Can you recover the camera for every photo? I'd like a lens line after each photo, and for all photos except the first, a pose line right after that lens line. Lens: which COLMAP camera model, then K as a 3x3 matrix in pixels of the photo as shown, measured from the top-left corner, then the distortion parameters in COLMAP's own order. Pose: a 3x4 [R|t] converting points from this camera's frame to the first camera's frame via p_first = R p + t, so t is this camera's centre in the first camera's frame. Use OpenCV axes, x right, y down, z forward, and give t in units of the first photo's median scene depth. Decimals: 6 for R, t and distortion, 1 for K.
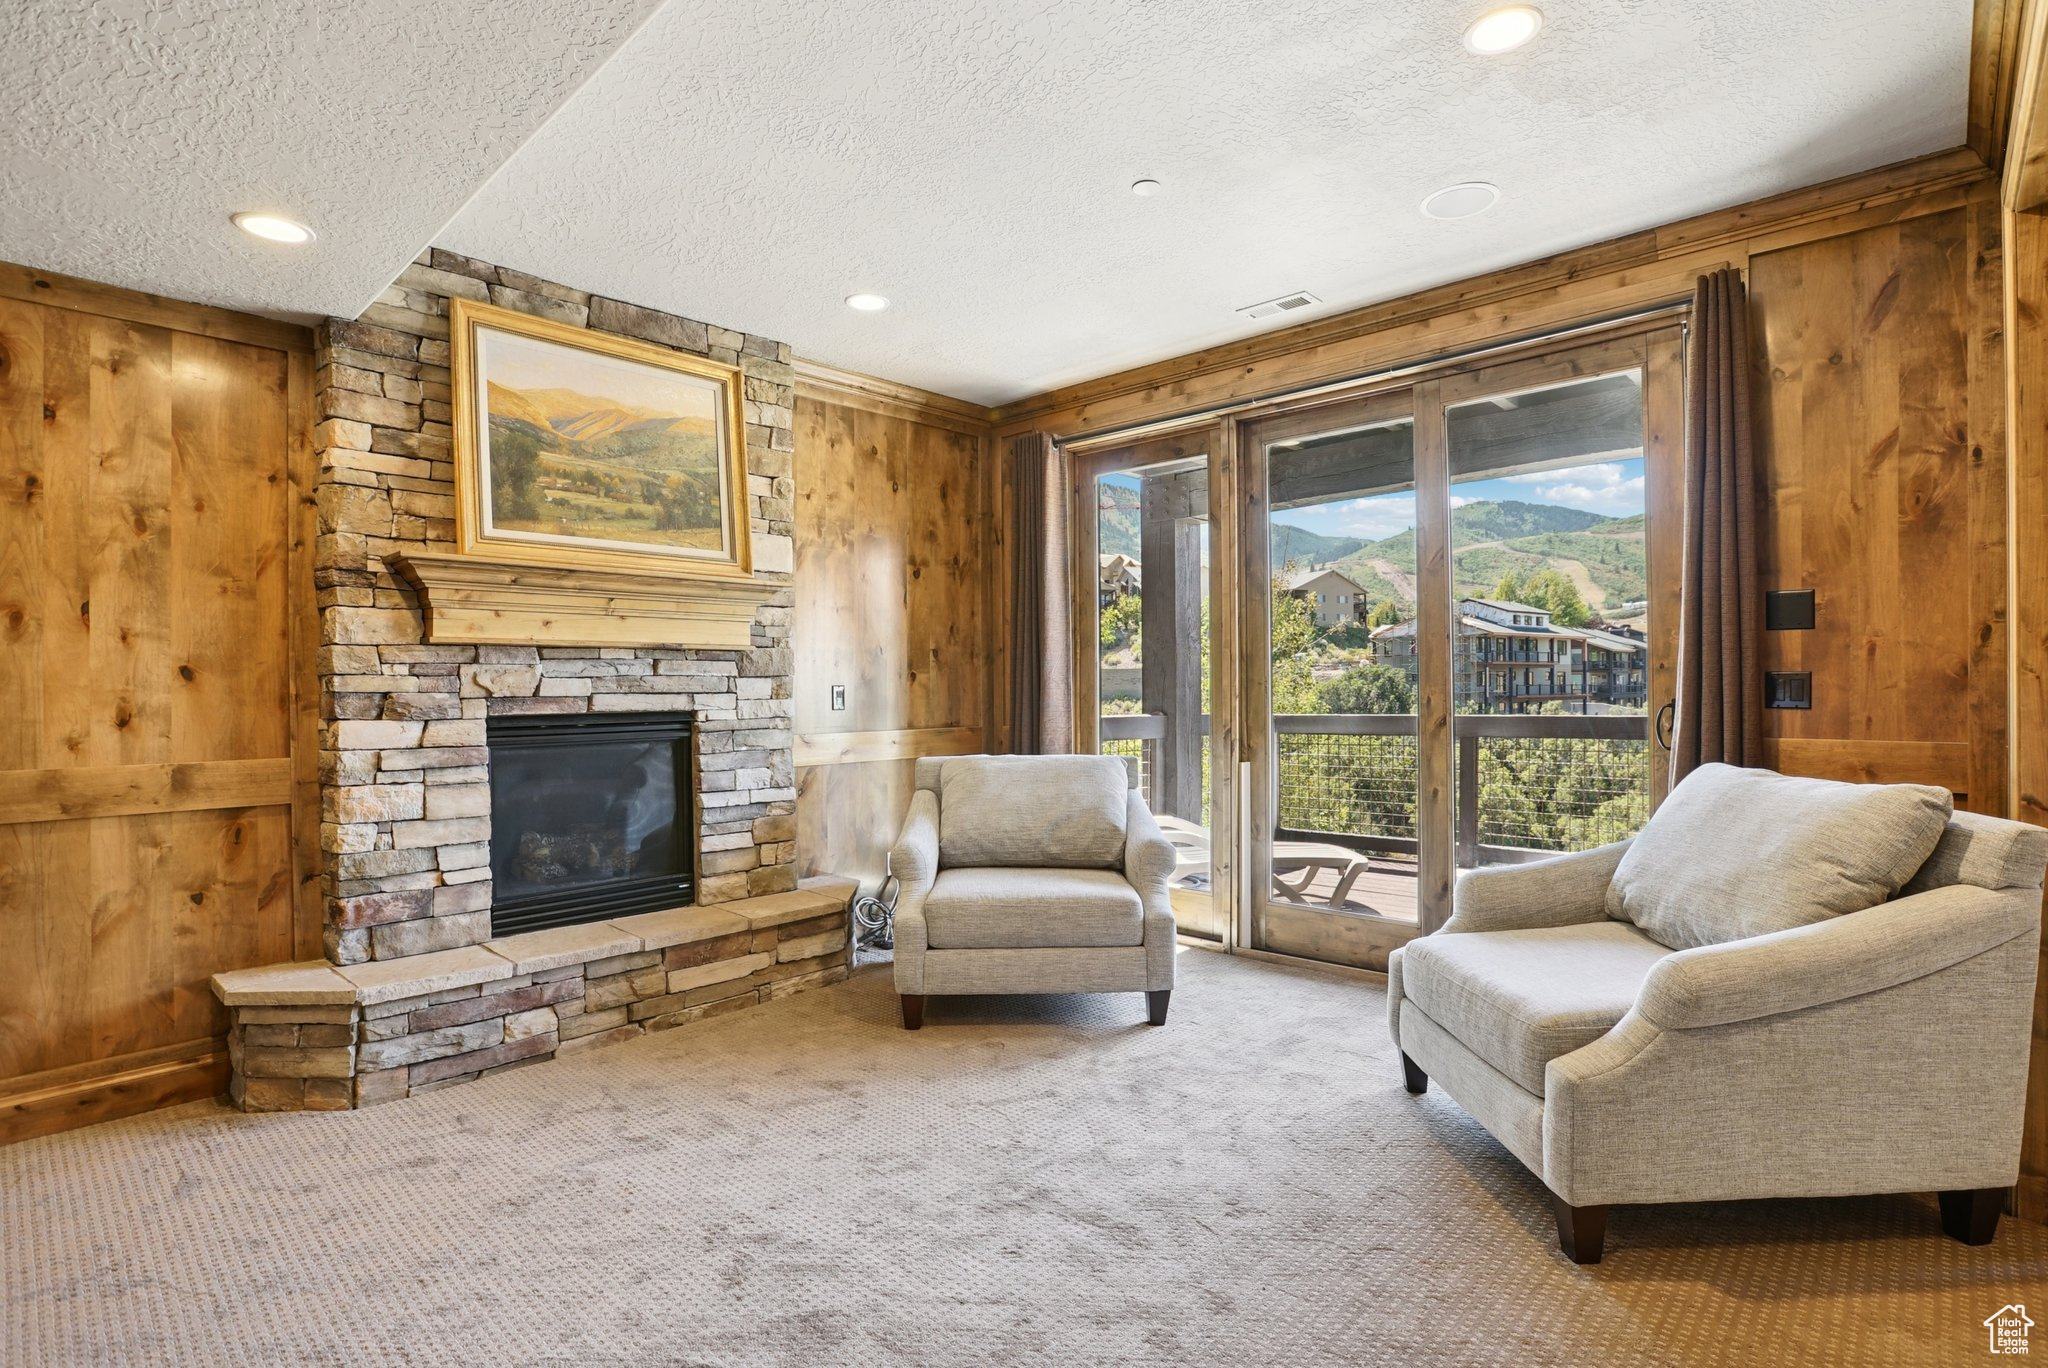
lens RADIAL K [[1006.2, 0, 1035.5], [0, 1006.2, 691.6], [0, 0, 1]] dist [-0.059486, 0.030695]
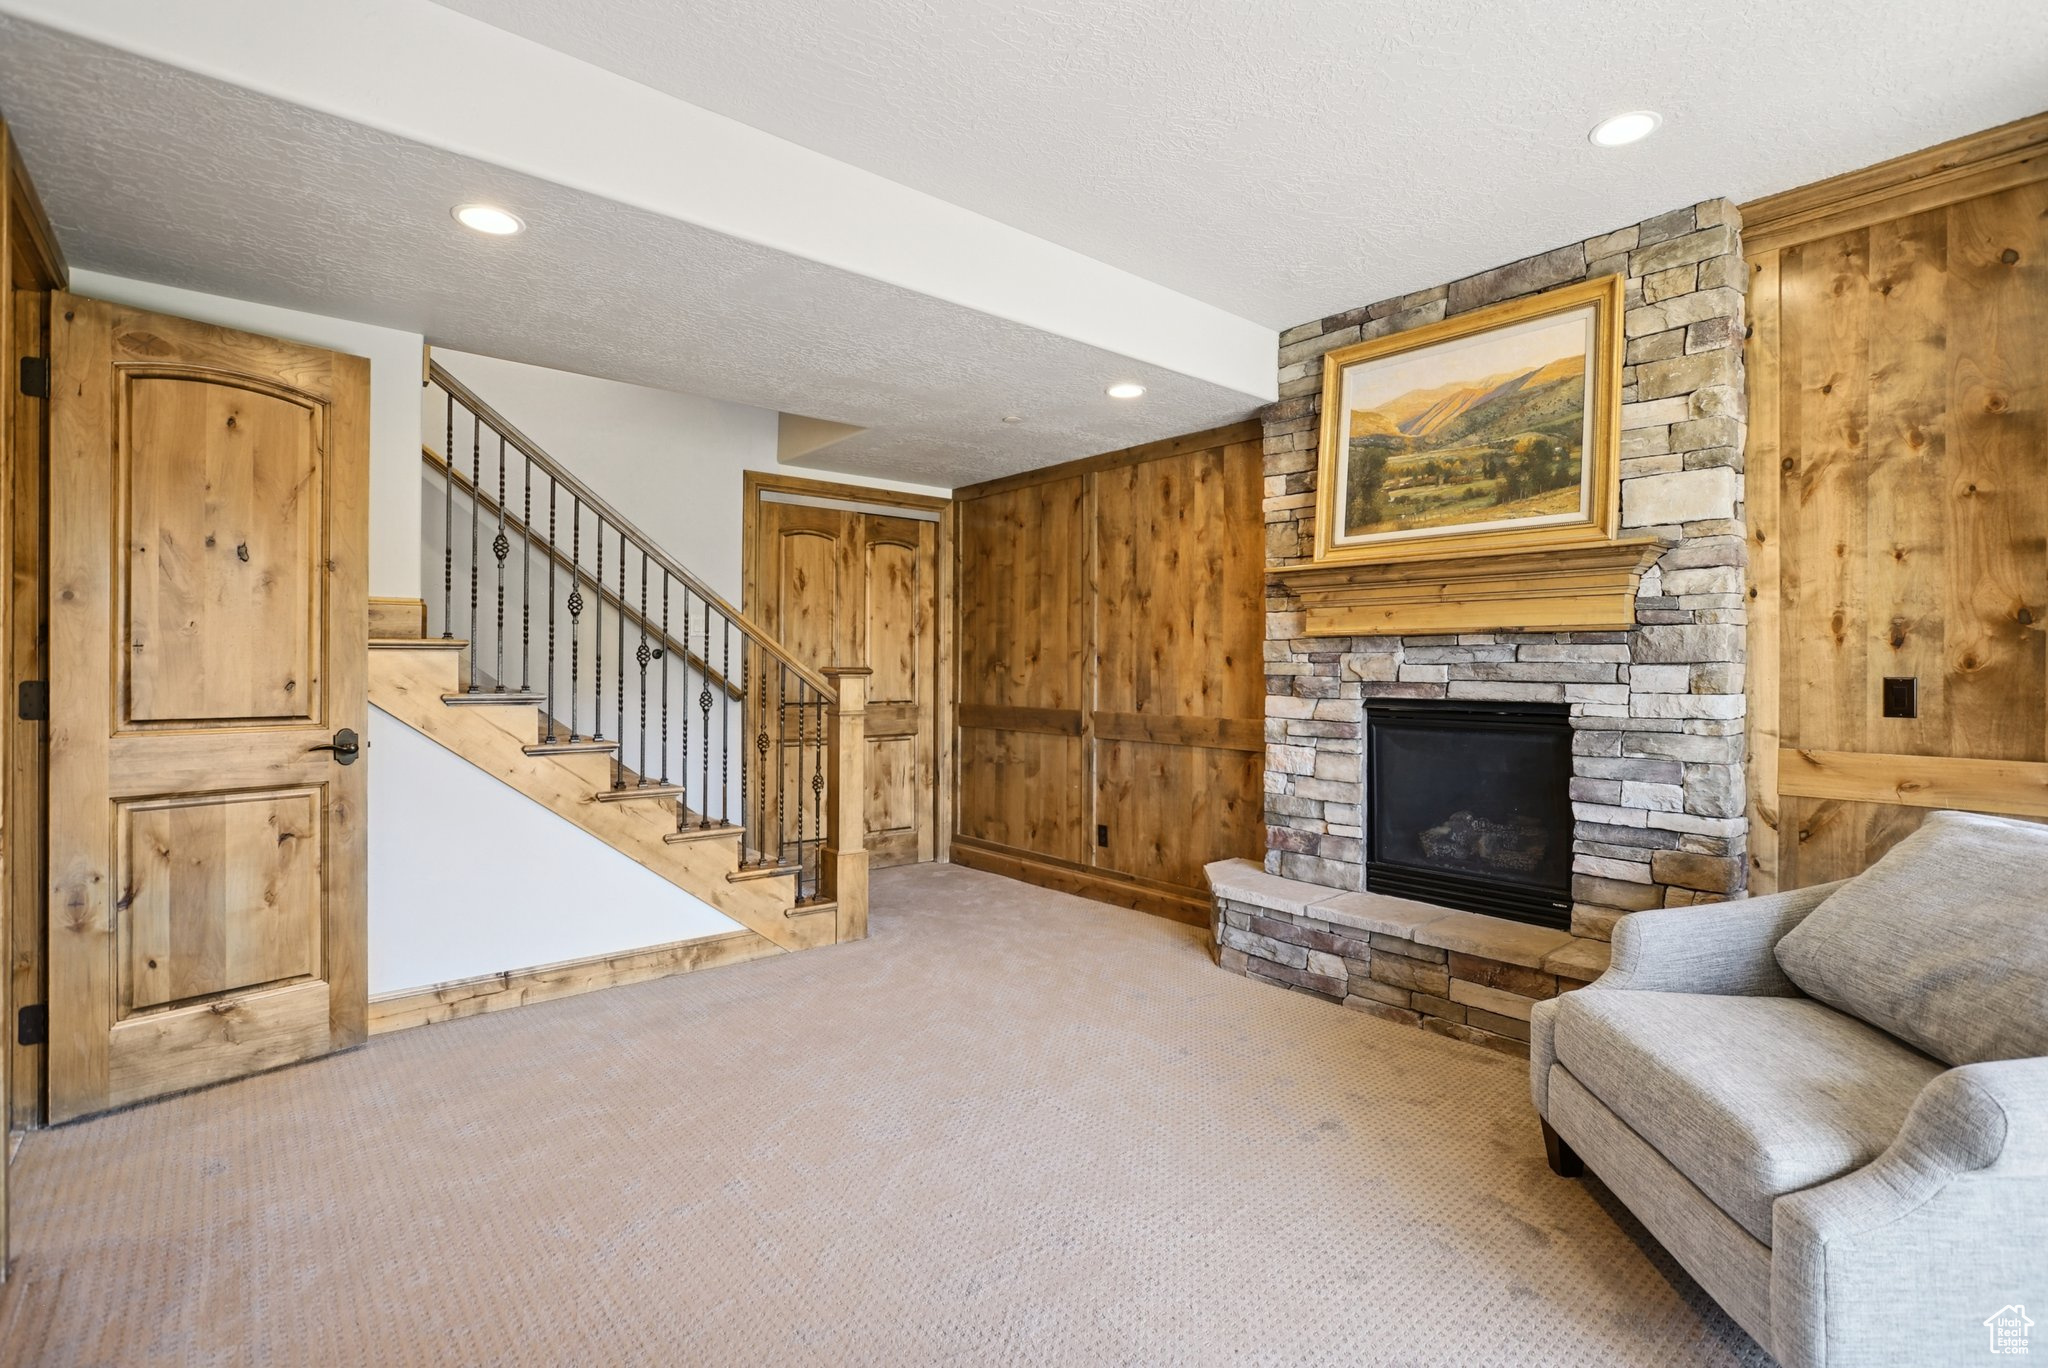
lens RADIAL K [[947.0, 0, 1020.1], [0, 947.0, 666.8], [0, 0, 1]] dist [-0.051455, 0.023473]
pose [[-0.117689, 0.007047, -0.993026, 0.588364], [-0.009841, 0.999917, 0.008263, -0.016451], [0.993002, 0.010745, -0.117610, 0.734856]]
